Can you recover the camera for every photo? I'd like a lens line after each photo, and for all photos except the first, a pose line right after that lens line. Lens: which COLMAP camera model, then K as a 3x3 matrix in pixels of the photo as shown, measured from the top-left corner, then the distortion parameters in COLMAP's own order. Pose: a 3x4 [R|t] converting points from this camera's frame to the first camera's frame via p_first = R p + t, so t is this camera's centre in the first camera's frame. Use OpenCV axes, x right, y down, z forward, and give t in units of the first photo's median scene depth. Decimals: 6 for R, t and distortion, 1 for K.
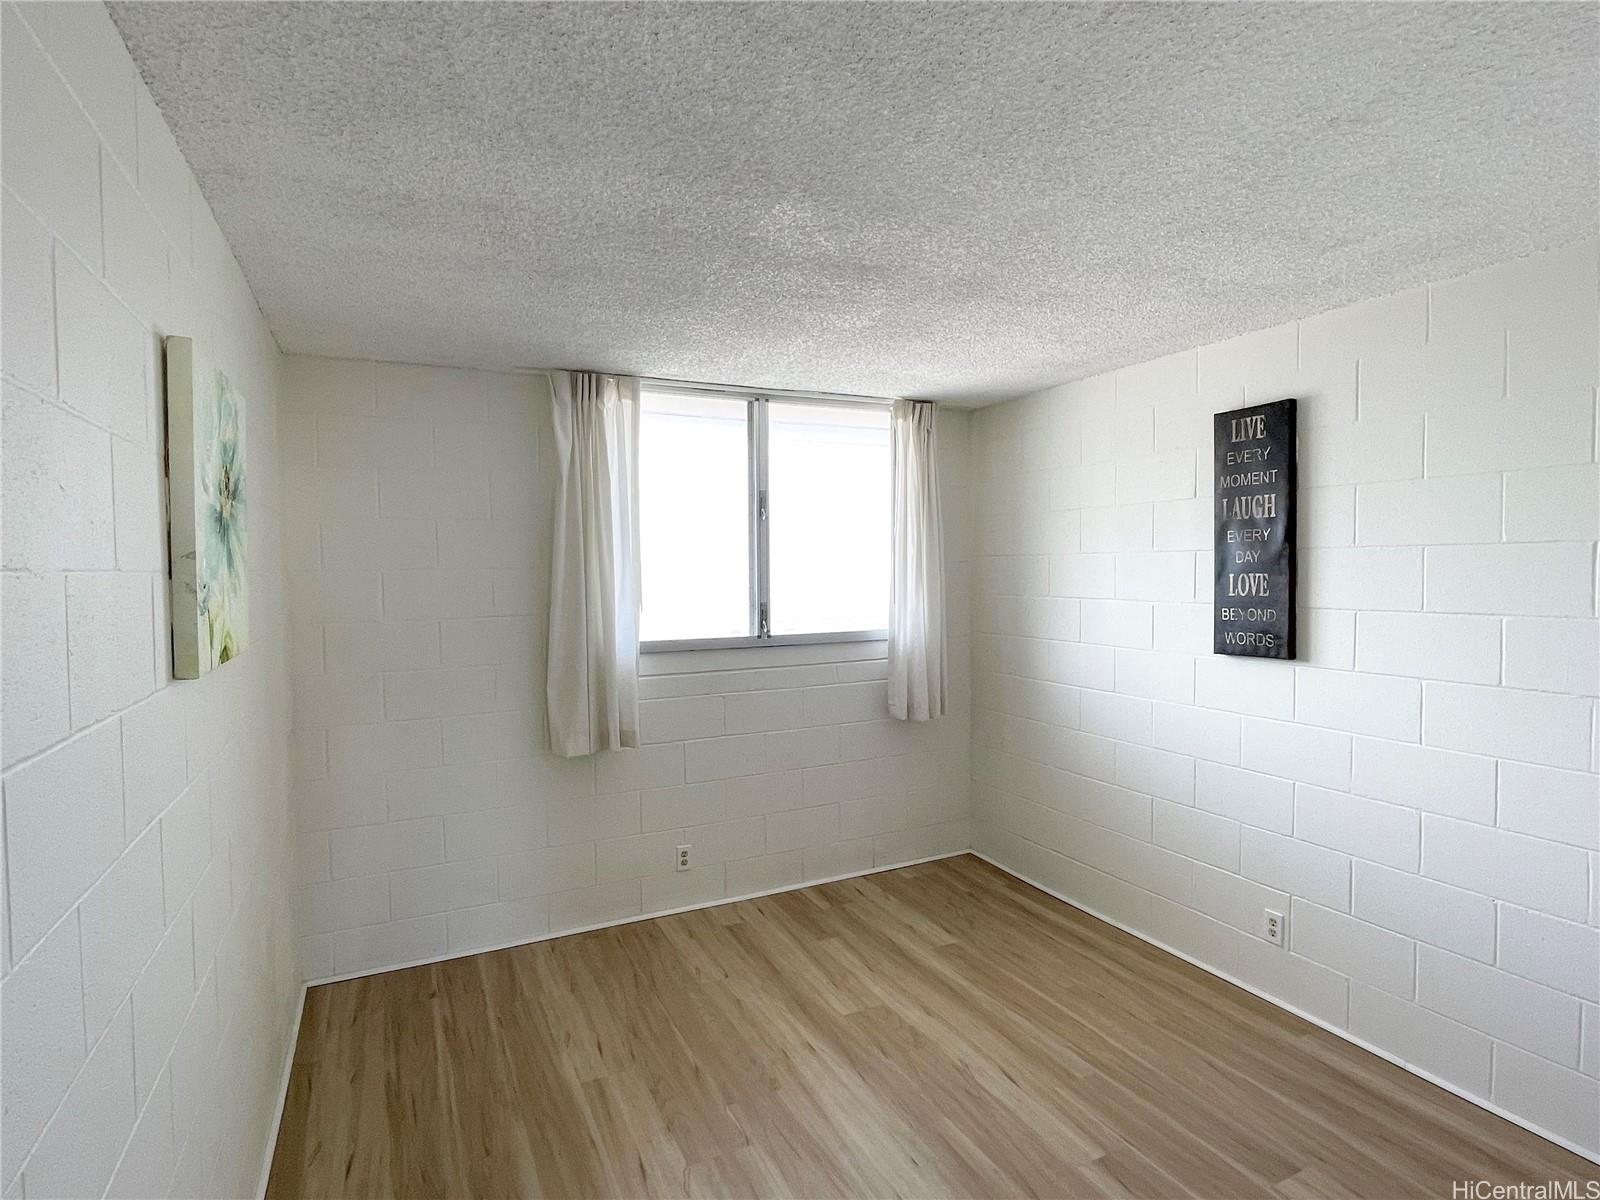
lens RADIAL K [[854.4, 0, 800.0], [0, 854.4, 600.0], [0, 0, 1]] dist [-0.002074, -0.000490]
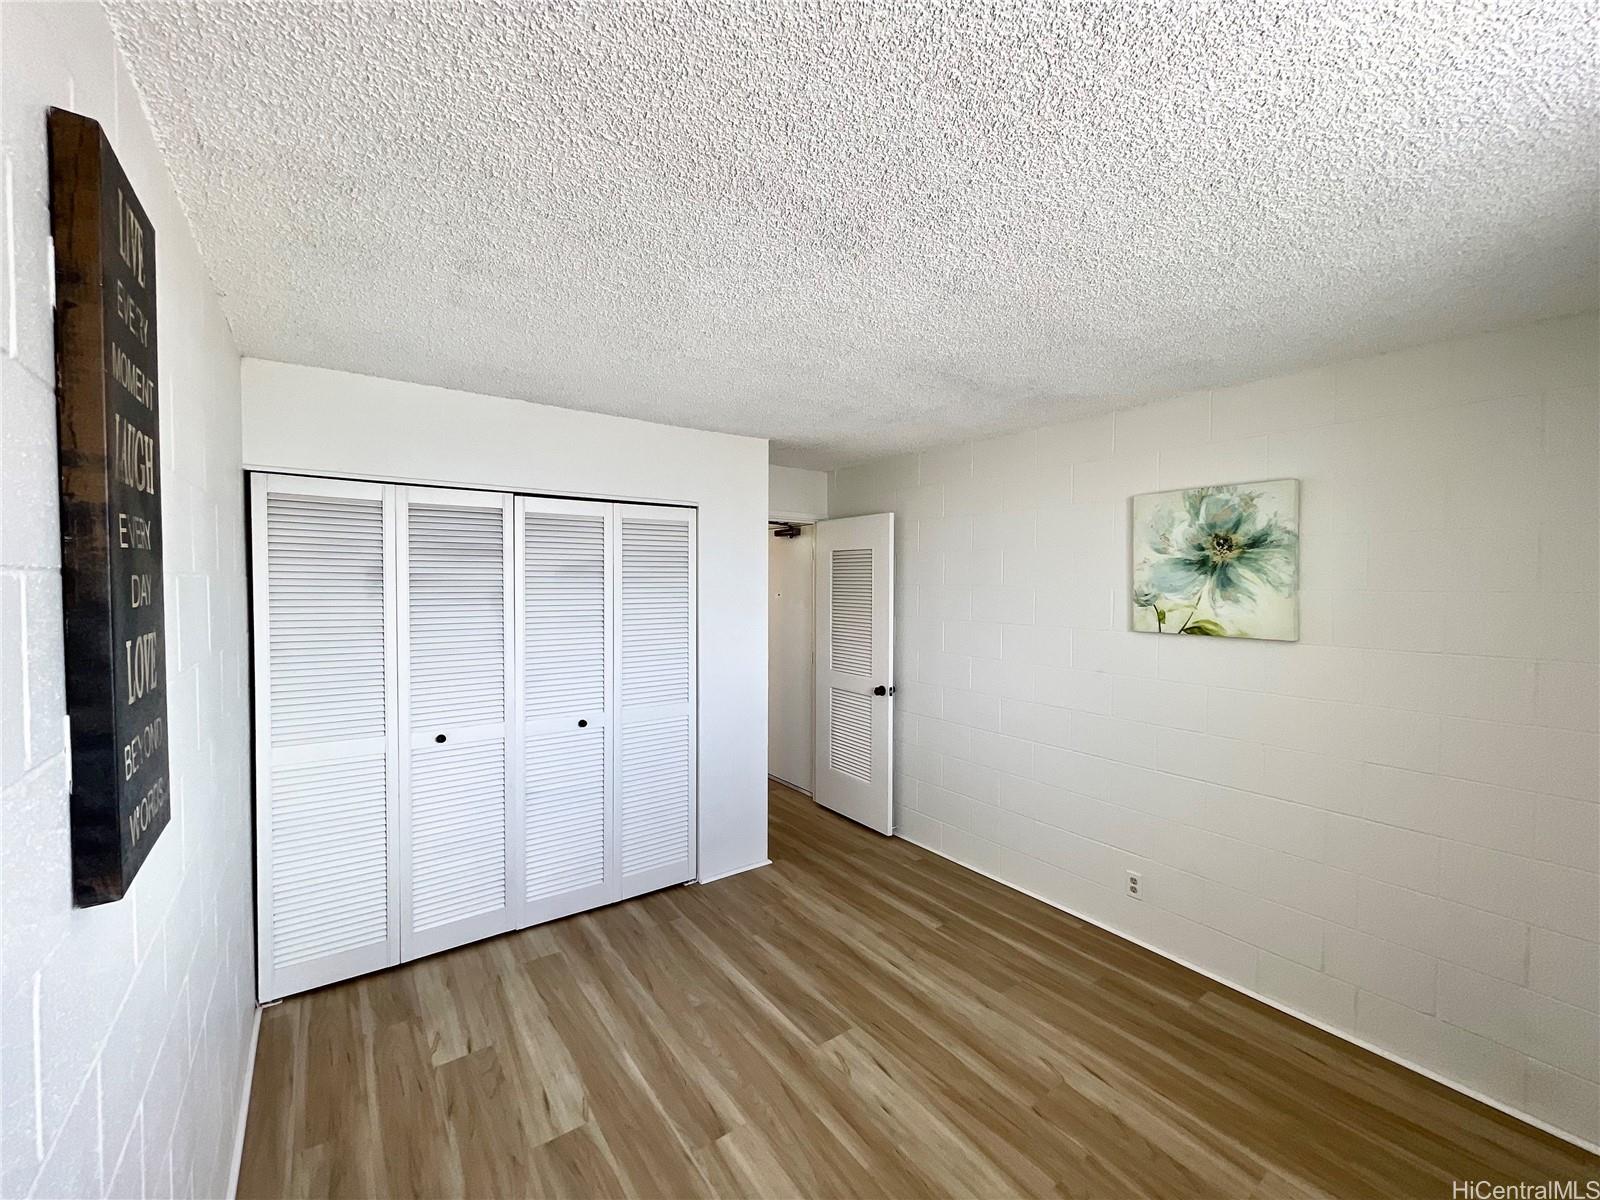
lens RADIAL K [[649.9, 0, 799.0], [0, 649.9, 597.4], [0, 0, 1]] dist [0.000231, -0.000573]
pose [[-0.983740, 0.012965, -0.179132, 0.298817], [0.001163, 0.997830, 0.065833, -0.065986], [0.179597, 0.064554, -0.981620, 1.350370]]
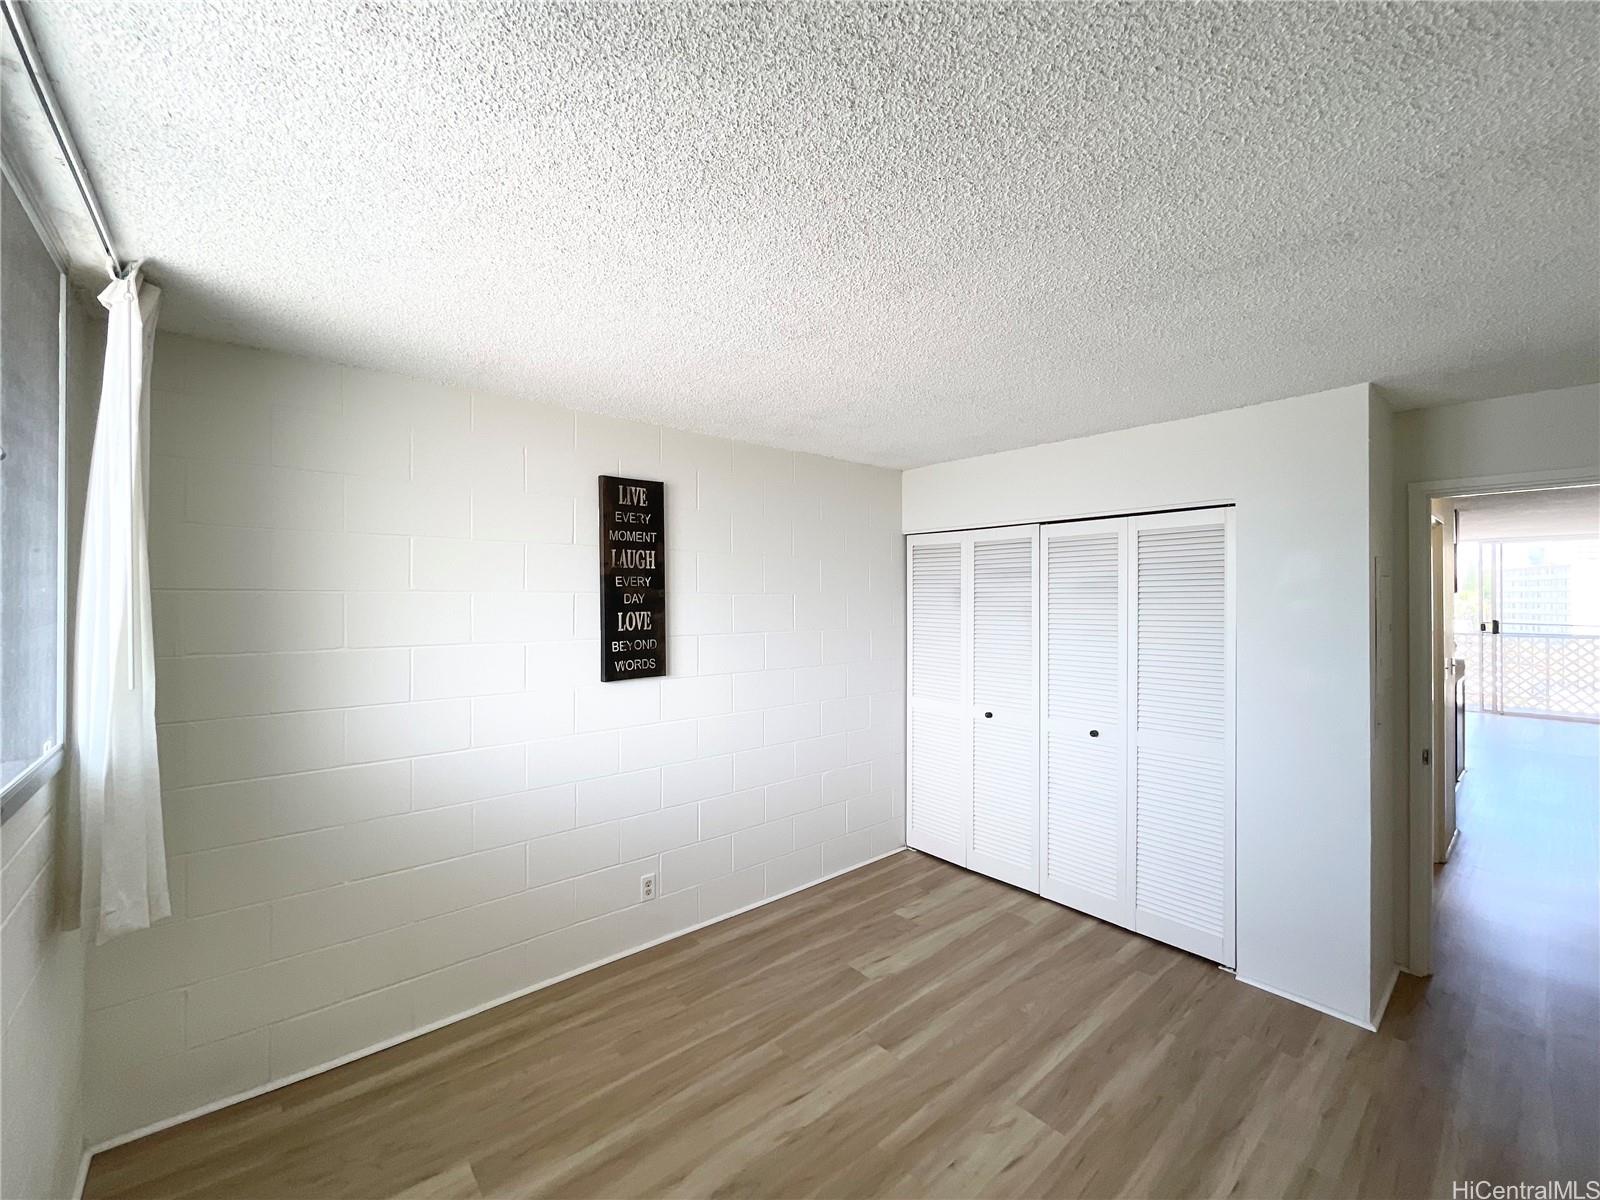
lens RADIAL K [[649.9, 0, 799.0], [0, 649.9, 597.4], [0, 0, 1]] dist [0.000231, -0.000573]
pose [[-0.256562, 0.013246, 0.966437, -0.459239], [0.040837, 0.999162, -0.002853, -0.040385], [-0.965665, 0.038734, -0.256888, 1.027996]]
